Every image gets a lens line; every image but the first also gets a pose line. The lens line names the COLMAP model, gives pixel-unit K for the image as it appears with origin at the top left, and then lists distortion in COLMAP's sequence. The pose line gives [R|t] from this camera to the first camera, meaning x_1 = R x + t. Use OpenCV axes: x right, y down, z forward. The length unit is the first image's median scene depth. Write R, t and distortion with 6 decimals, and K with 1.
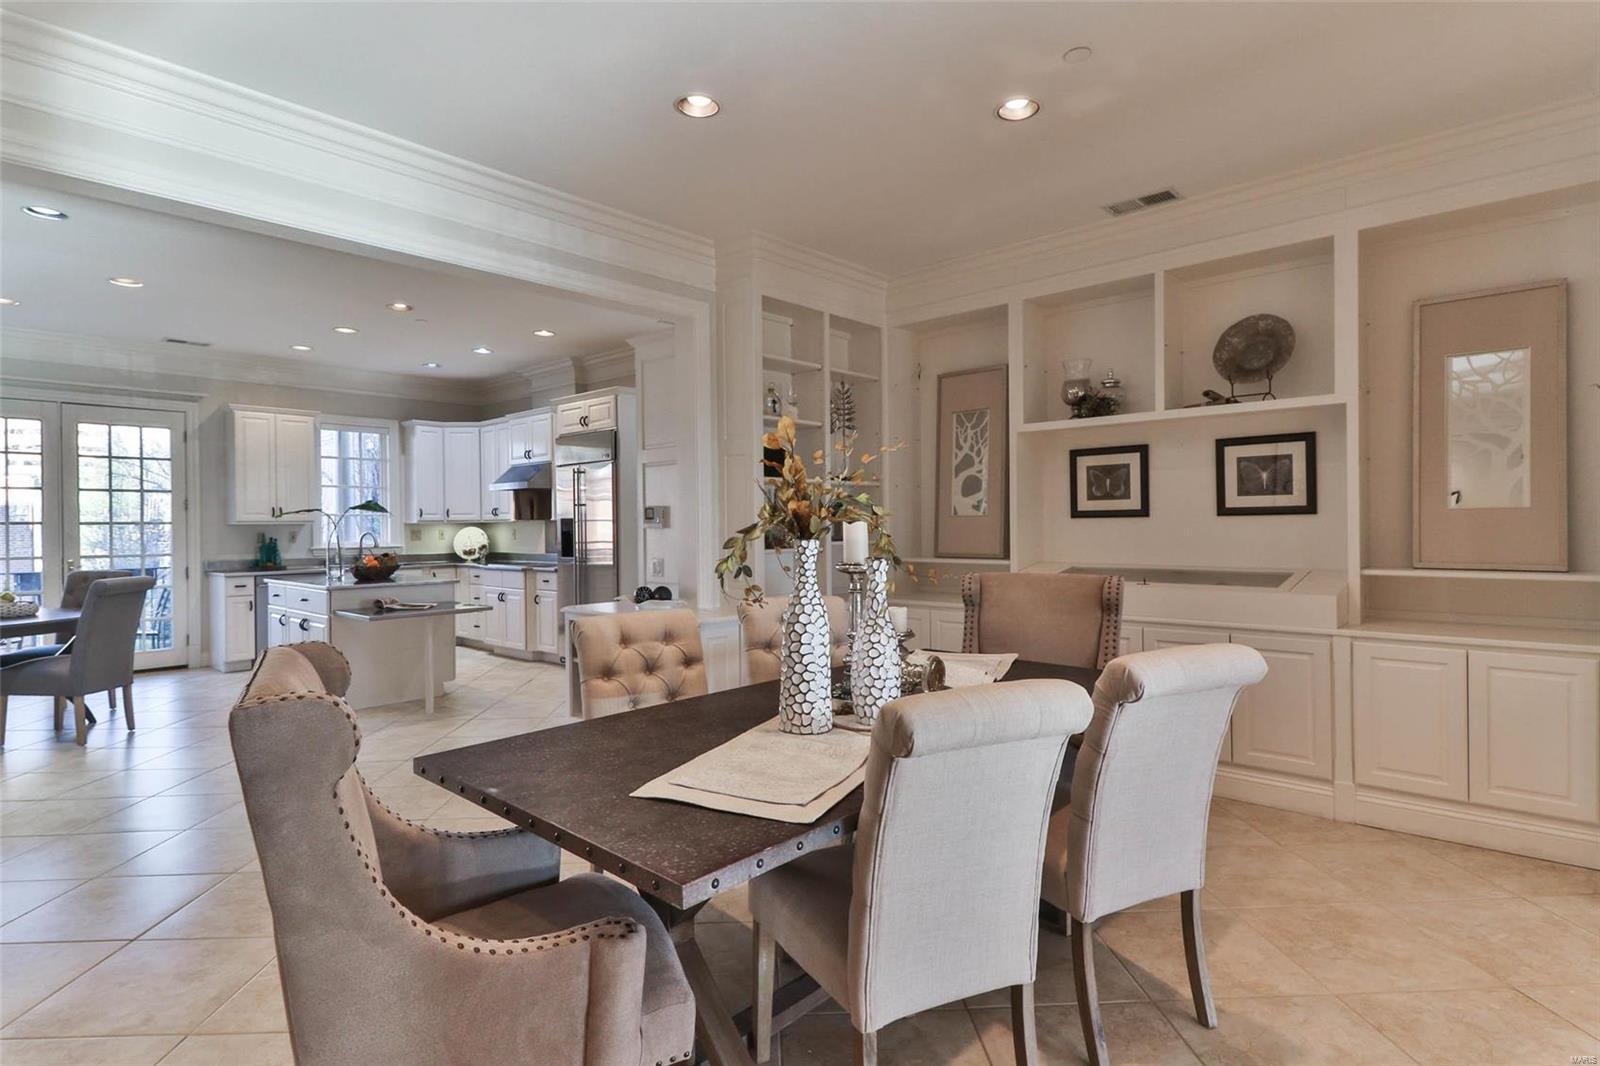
lens RADIAL K [[821.6, 0, 800.0], [0, 821.6, 533.0], [0, 0, 1]] dist [-0.003045, 0.000390]
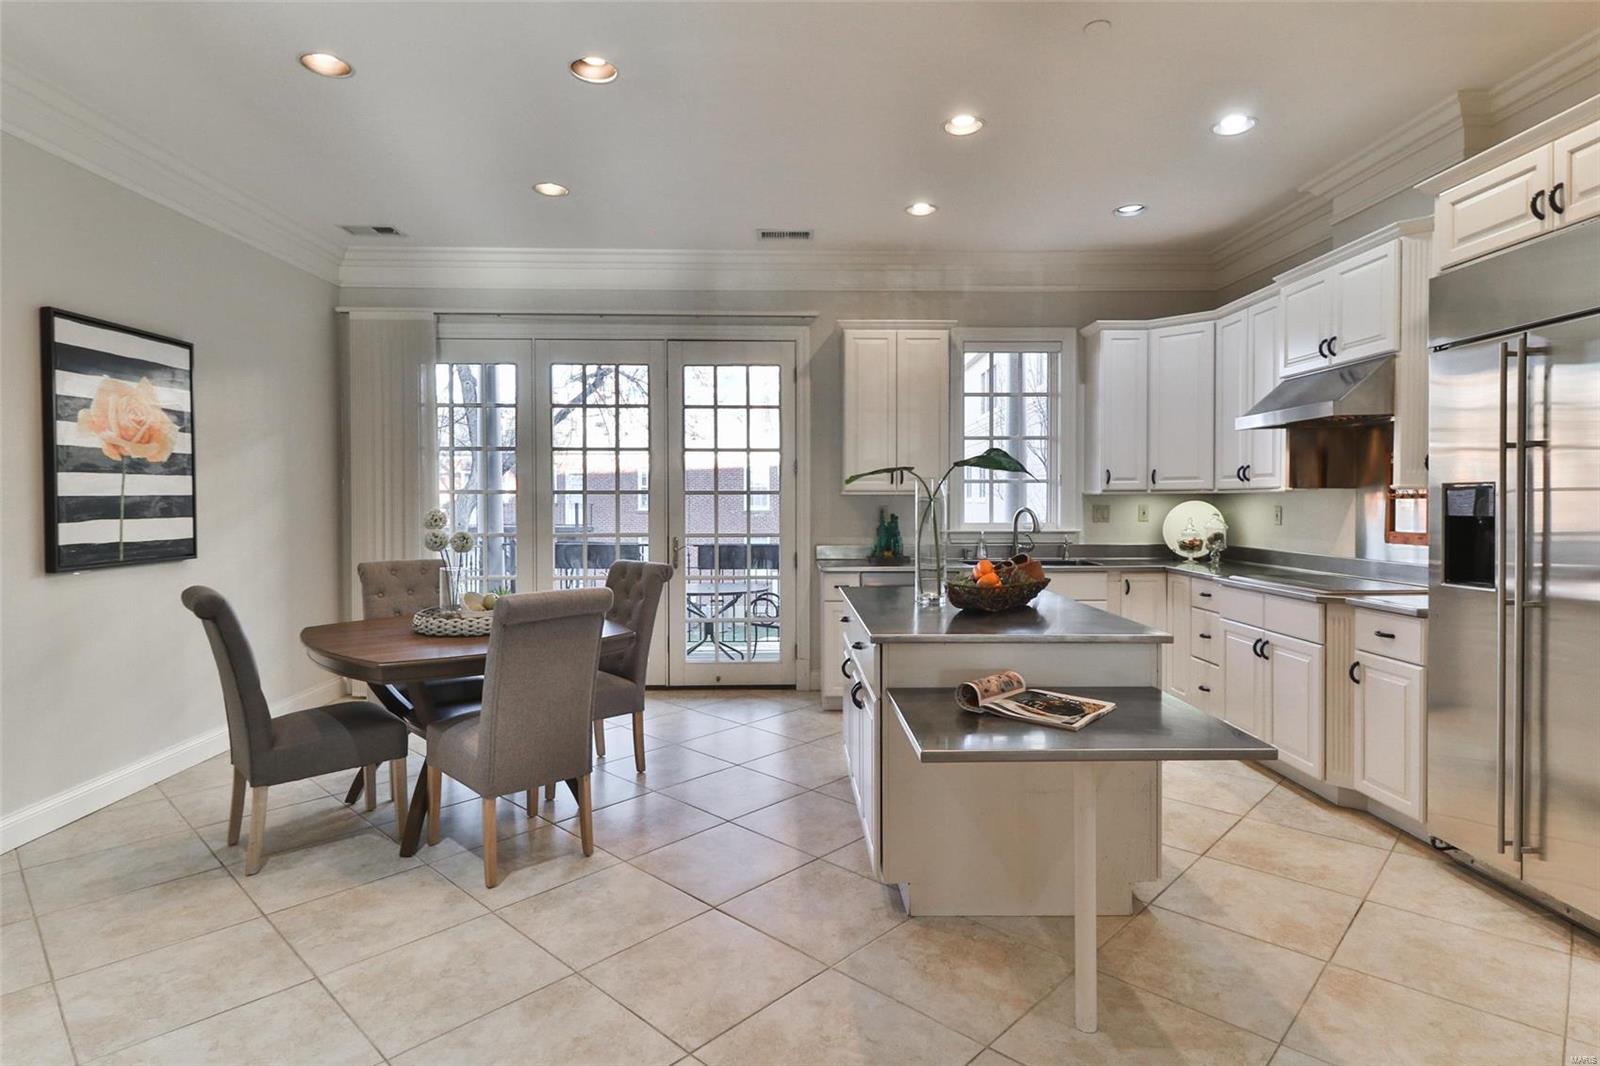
lens RADIAL K [[846.8, 0, 795.3], [0, 846.8, 509.2], [0, 0, 1]] dist [0.015636, -0.001703]
pose [[0.689389, 0.017231, -0.724186, -0.193004], [-0.013013, 0.999850, 0.011402, -0.005579], [0.724274, 0.001564, 0.689510, 0.461162]]
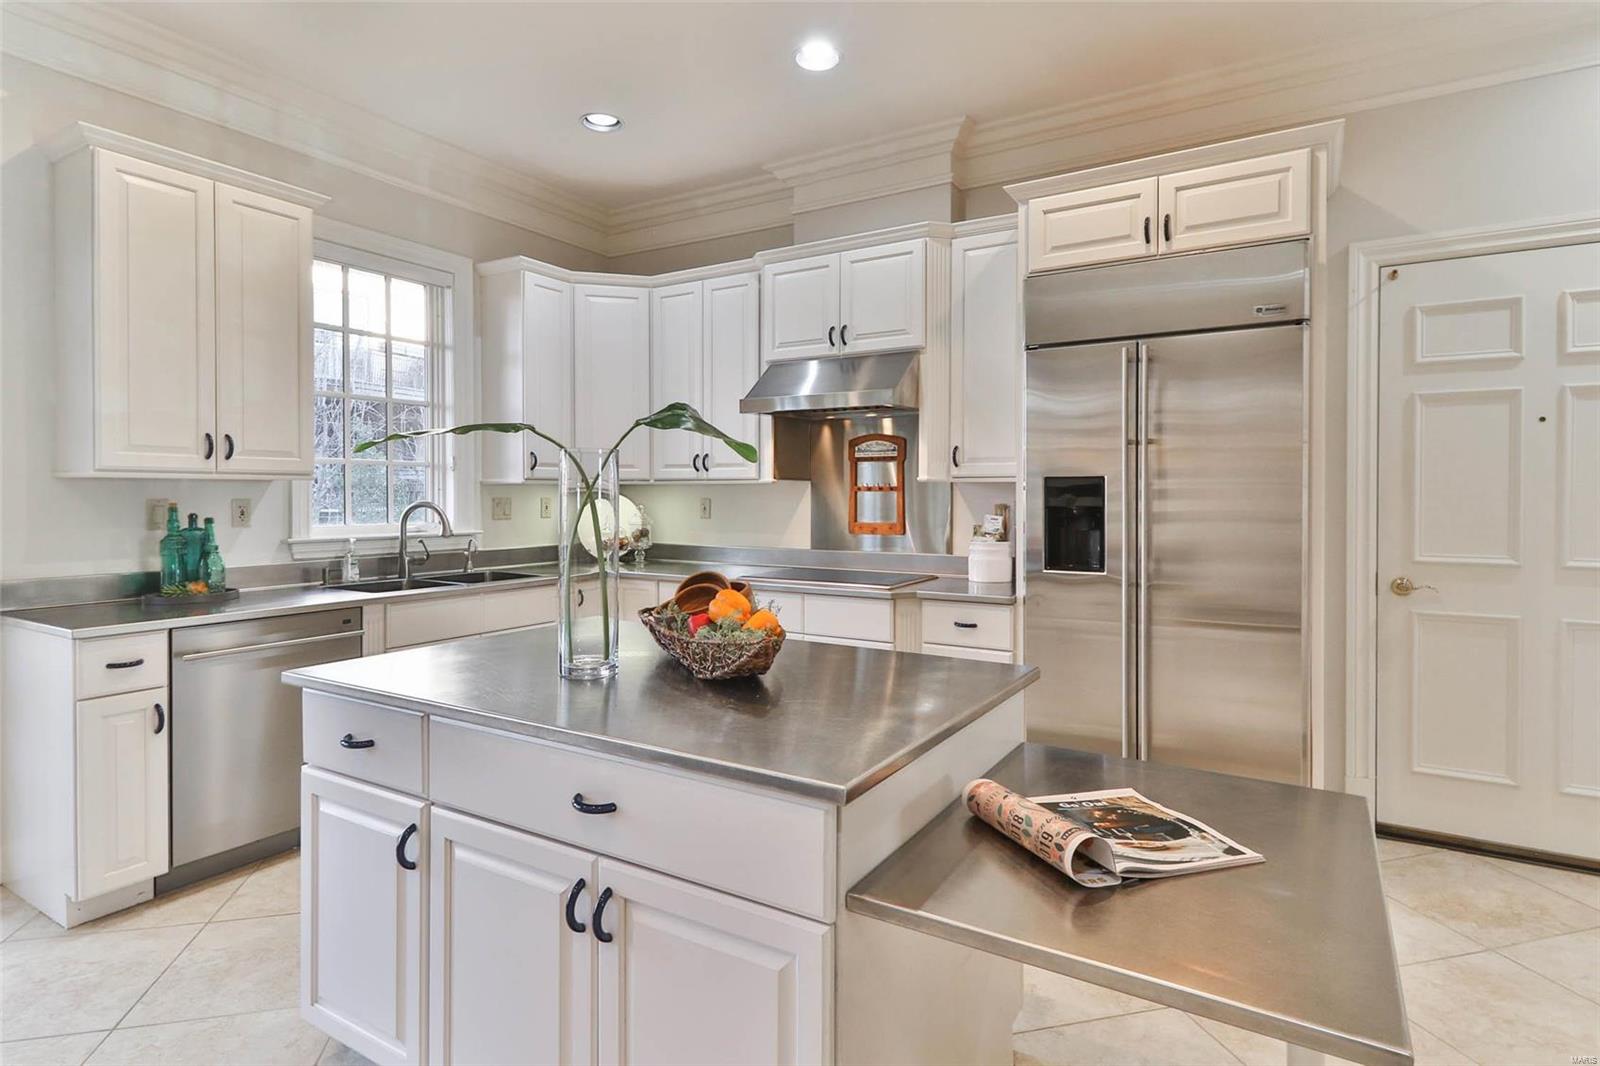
lens RADIAL K [[820.6, 0, 831.4], [0, 820.6, 512.3], [0, 0, 1]] dist [0.014072, -0.000741]
pose [[0.979013, 0.008661, 0.203613, -0.438628], [-0.010938, 0.999890, 0.010059, -0.002407], [-0.203503, -0.012075, 0.979000, 0.571678]]
